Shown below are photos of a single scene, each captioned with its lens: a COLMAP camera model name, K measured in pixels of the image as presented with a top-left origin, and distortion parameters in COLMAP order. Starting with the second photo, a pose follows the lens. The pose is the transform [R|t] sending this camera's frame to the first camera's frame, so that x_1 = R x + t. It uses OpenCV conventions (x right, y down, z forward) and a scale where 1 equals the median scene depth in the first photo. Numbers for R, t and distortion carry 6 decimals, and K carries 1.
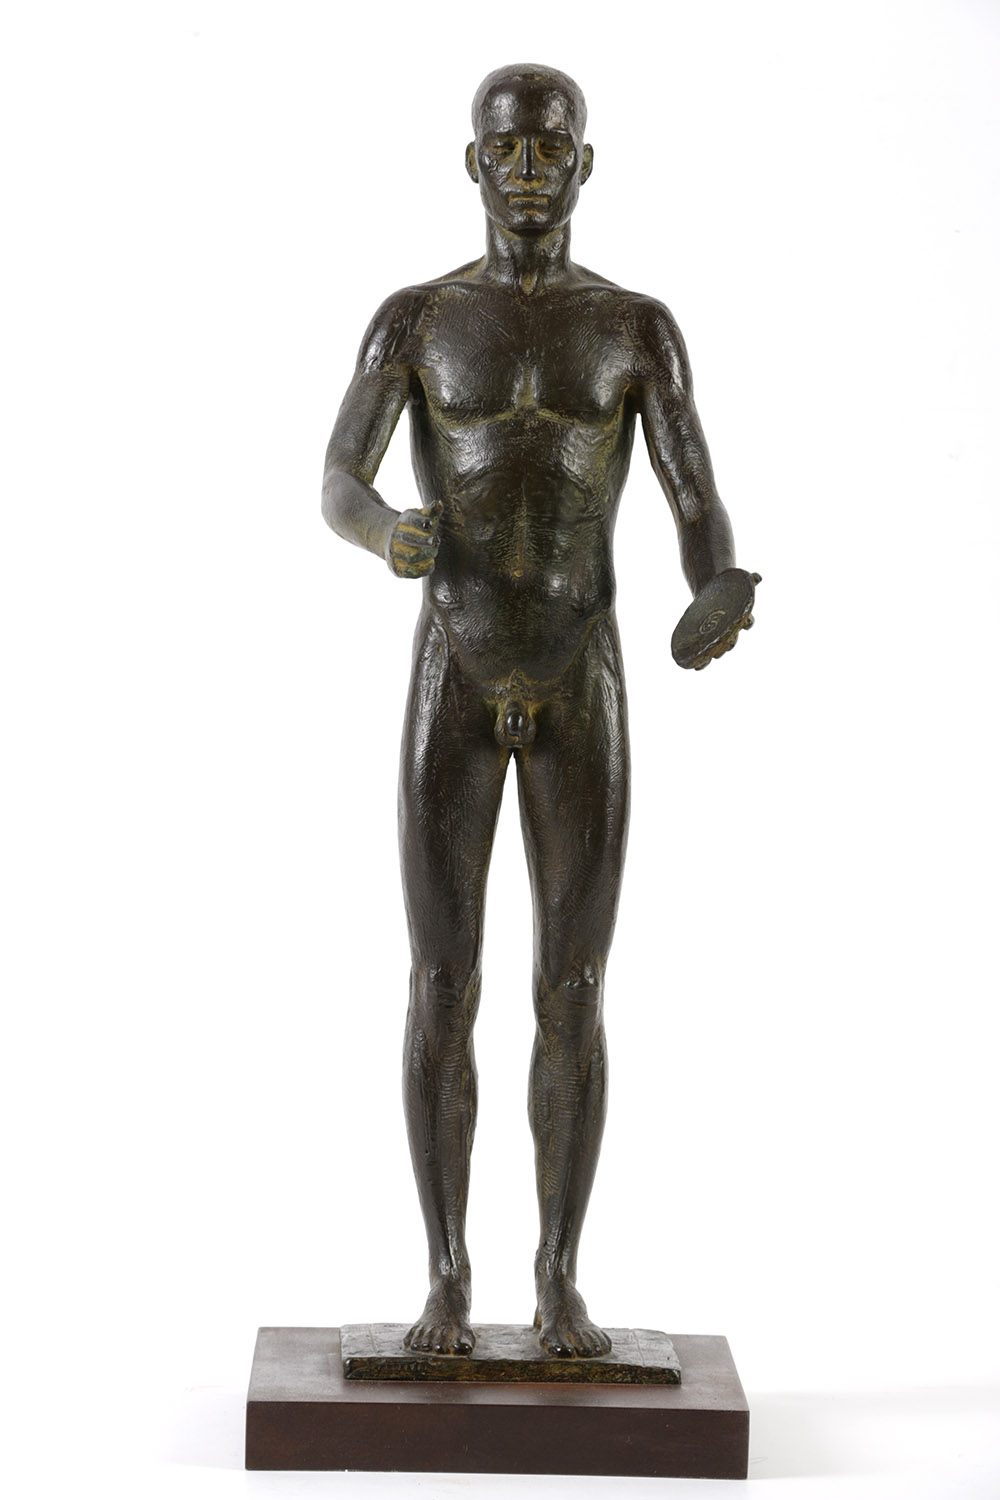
lens RADIAL K [[7185.8, 0, 500.4], [0, 7185.8, 744.0], [0, 0, 1]] dist [1.555775, 0.000000]
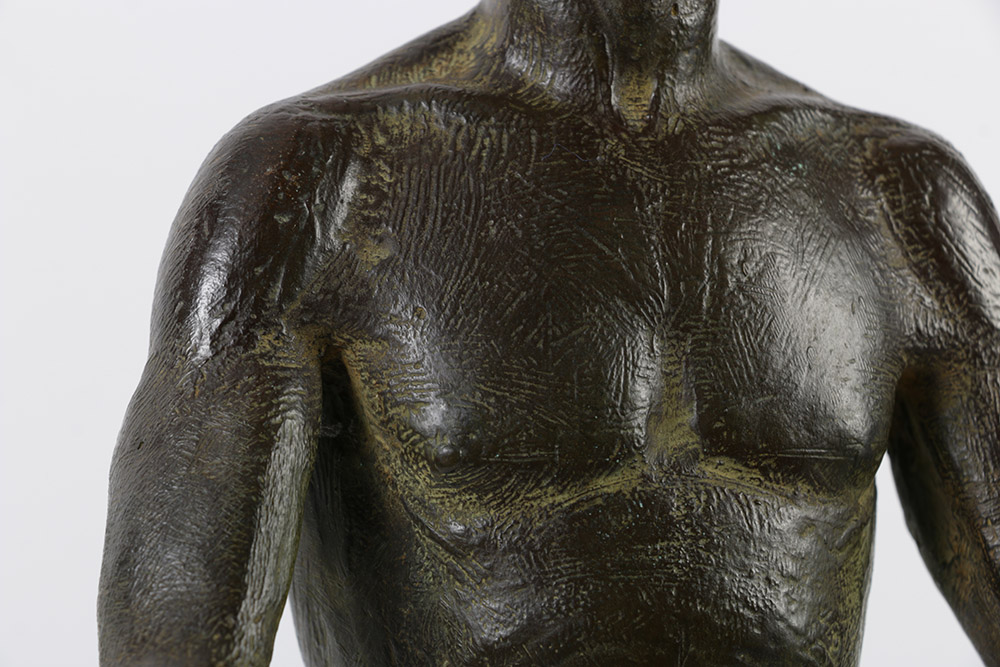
lens RADIAL K [[4658.1, 0, 499.3], [0, 4658.1, 334.0], [0, 0, 1]] dist [0.330376, 0.000000]
pose [[0.948883, -0.020459, 0.314963, -0.075909], [0.000457, 0.997985, 0.063448, -0.066745], [-0.315627, -0.060061, 0.946981, 0.782757]]
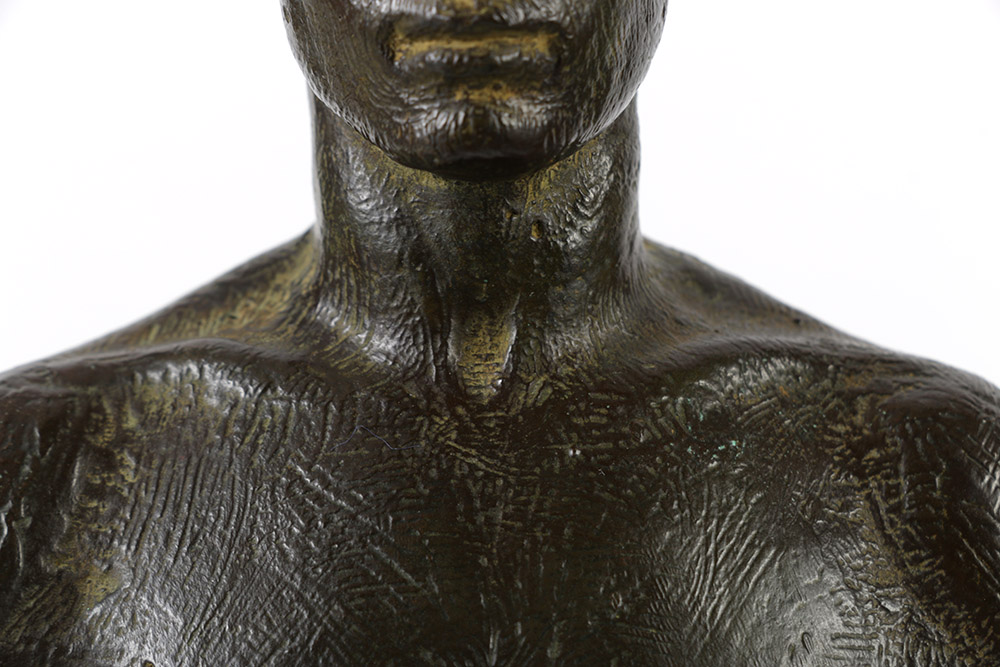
lens RADIAL K [[5000.0, 0, 508.4], [0, 5000.0, 400.6], [0, 0, 1]] dist [0.075257, 0.000000]
pose [[0.999150, -0.039899, 0.010337, 0.002851], [0.038824, 0.995275, 0.088998, -0.077828], [-0.013839, -0.088521, 0.995978, 0.825025]]
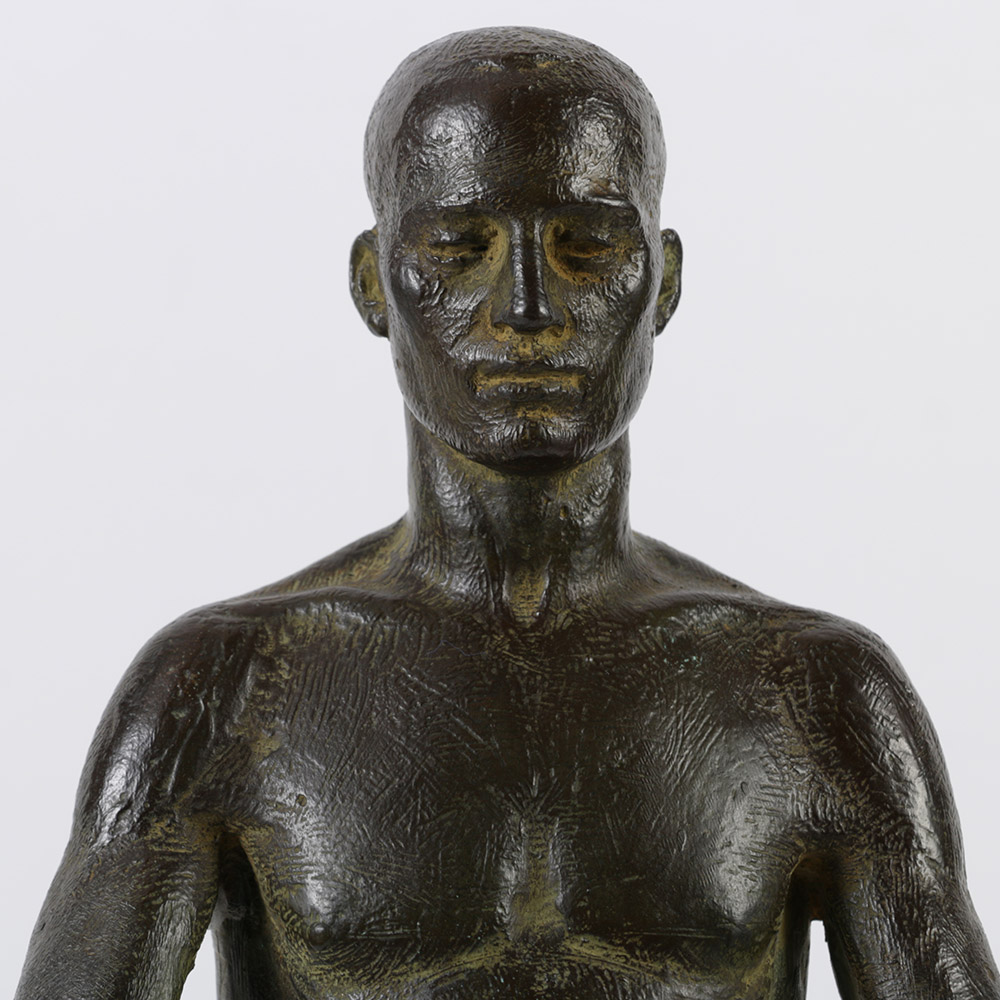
lens RADIAL K [[6094.8, 0, 431.0], [0, 6094.8, 531.3], [0, 0, 1]] dist [0.566294, 0.000000]
pose [[0.998483, -0.021864, 0.050533, -0.017231], [0.022662, 0.999627, -0.015258, -0.062354], [-0.050181, 0.016380, 0.998606, 0.682018]]
